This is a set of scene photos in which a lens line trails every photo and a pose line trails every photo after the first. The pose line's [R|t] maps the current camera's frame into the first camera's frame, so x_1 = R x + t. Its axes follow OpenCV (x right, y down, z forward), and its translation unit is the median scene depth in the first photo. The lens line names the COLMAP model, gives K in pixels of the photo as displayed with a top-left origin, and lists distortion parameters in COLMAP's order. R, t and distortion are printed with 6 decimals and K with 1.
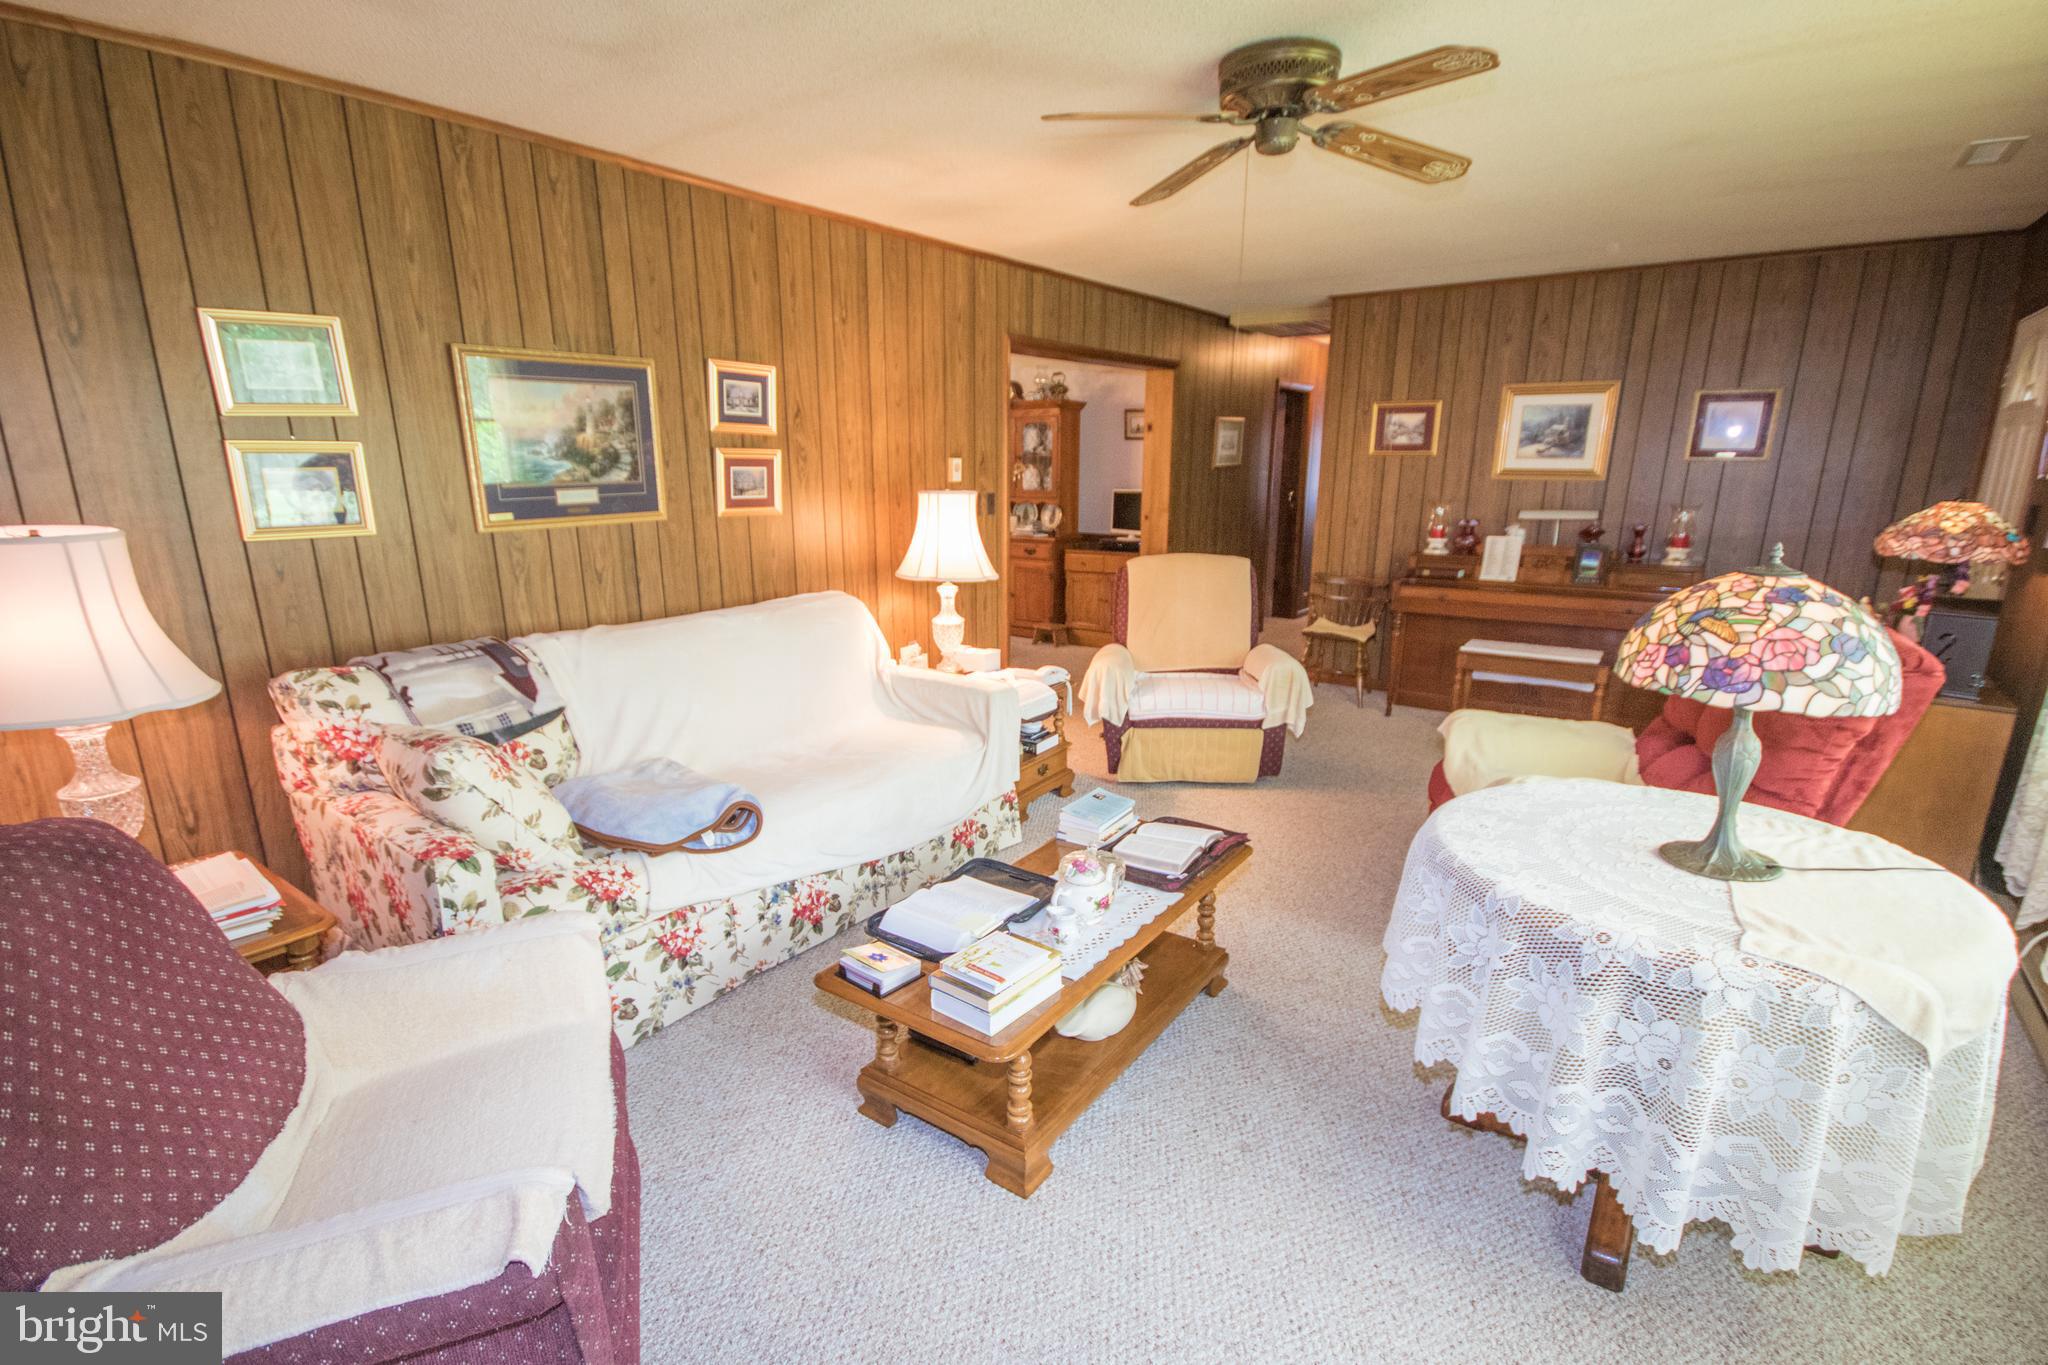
lens RADIAL K [[949.7, 0, 1032.5], [0, 949.7, 695.9], [0, 0, 1]] dist [0.004265, 0.000050]
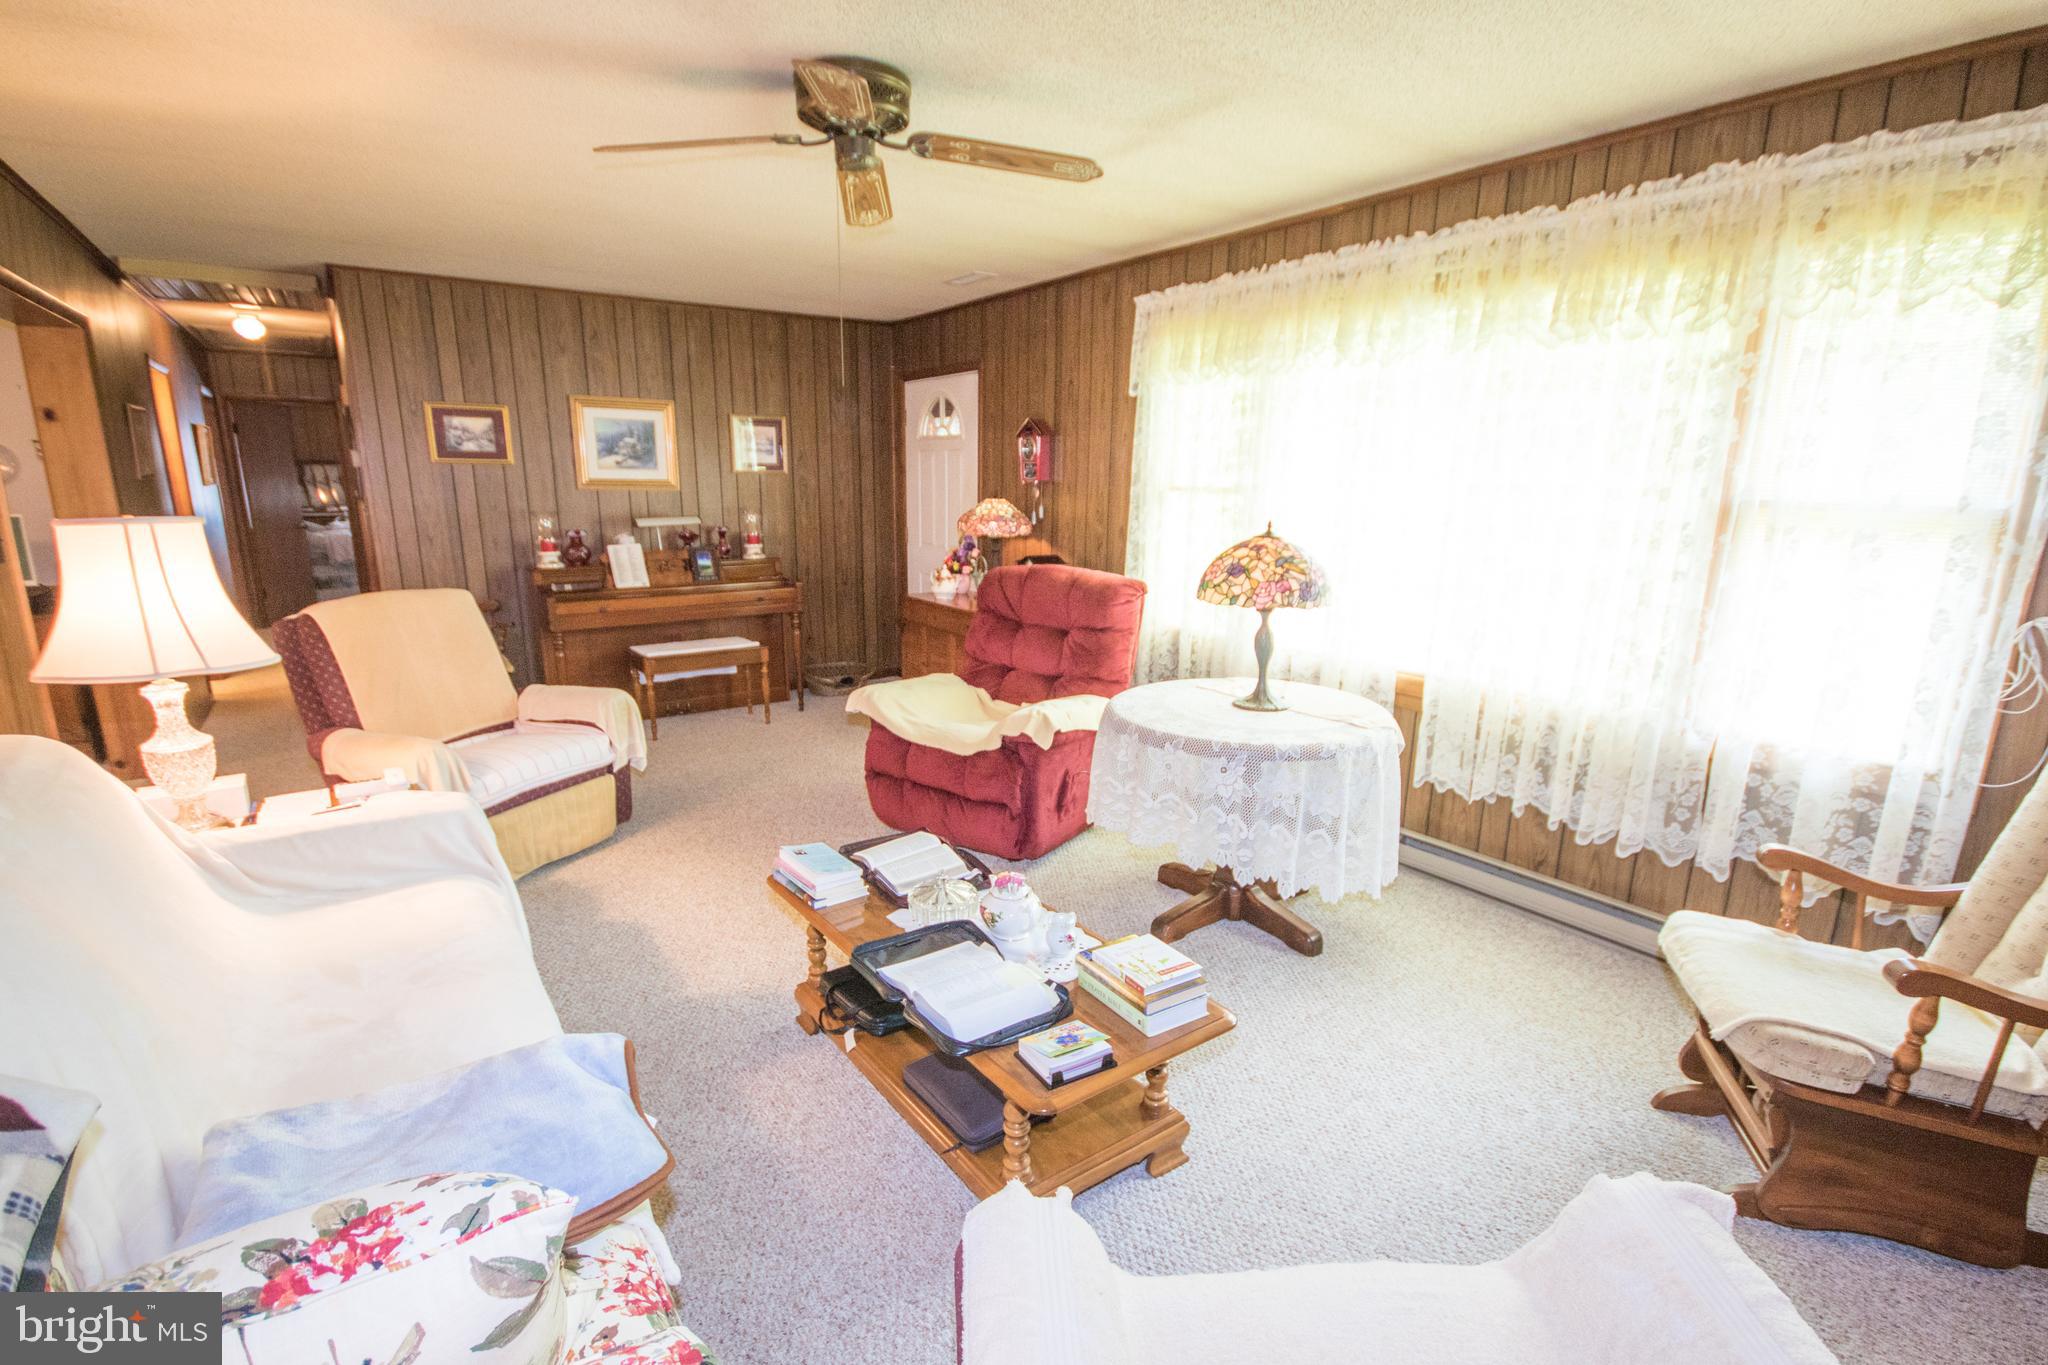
lens RADIAL K [[949.7, 0, 1023.1], [0, 949.7, 696.1], [0, 0, 1]] dist [0.004265, 0.000050]
pose [[0.336487, -0.208881, 0.918230, -0.517819], [0.218363, 0.965818, 0.139687, -0.090459], [-0.916021, 0.153504, 0.370597, 0.382171]]
